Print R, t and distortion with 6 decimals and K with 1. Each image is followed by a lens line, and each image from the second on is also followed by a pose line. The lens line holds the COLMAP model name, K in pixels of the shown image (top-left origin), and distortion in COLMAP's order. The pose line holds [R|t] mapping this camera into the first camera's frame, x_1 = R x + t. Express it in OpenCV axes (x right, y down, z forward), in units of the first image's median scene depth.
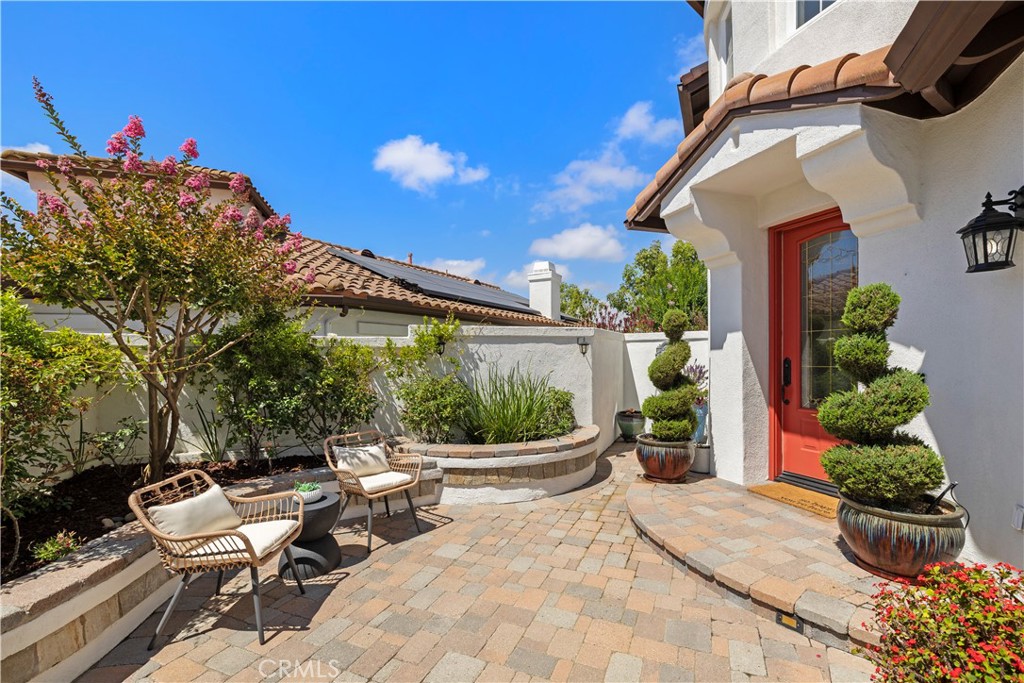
lens RADIAL K [[429.9, 0, 517.2], [0, 429.9, 337.6], [0, 0, 1]] dist [-0.000888, 0.000131]
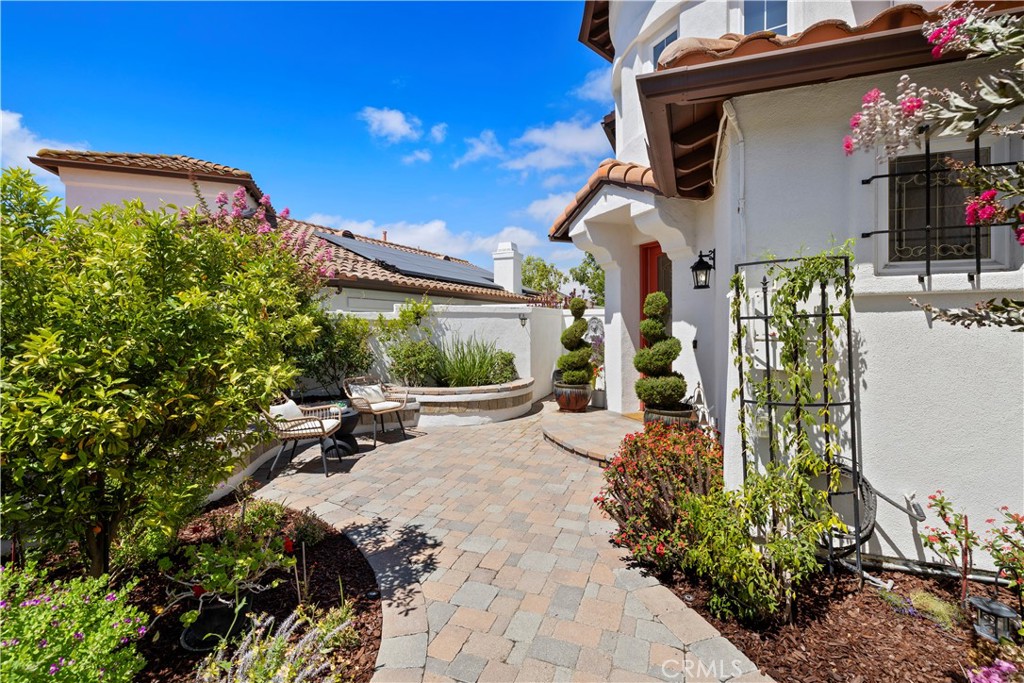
lens RADIAL K [[444.1, 0, 545.5], [0, 444.1, 324.6], [0, 0, 1]] dist [0.001445, 0.000271]
pose [[0.992232, 0.011669, 0.123850, 0.060130], [-0.017054, 0.998951, 0.042508, -0.034190], [-0.123224, -0.044289, 0.991390, -0.524259]]
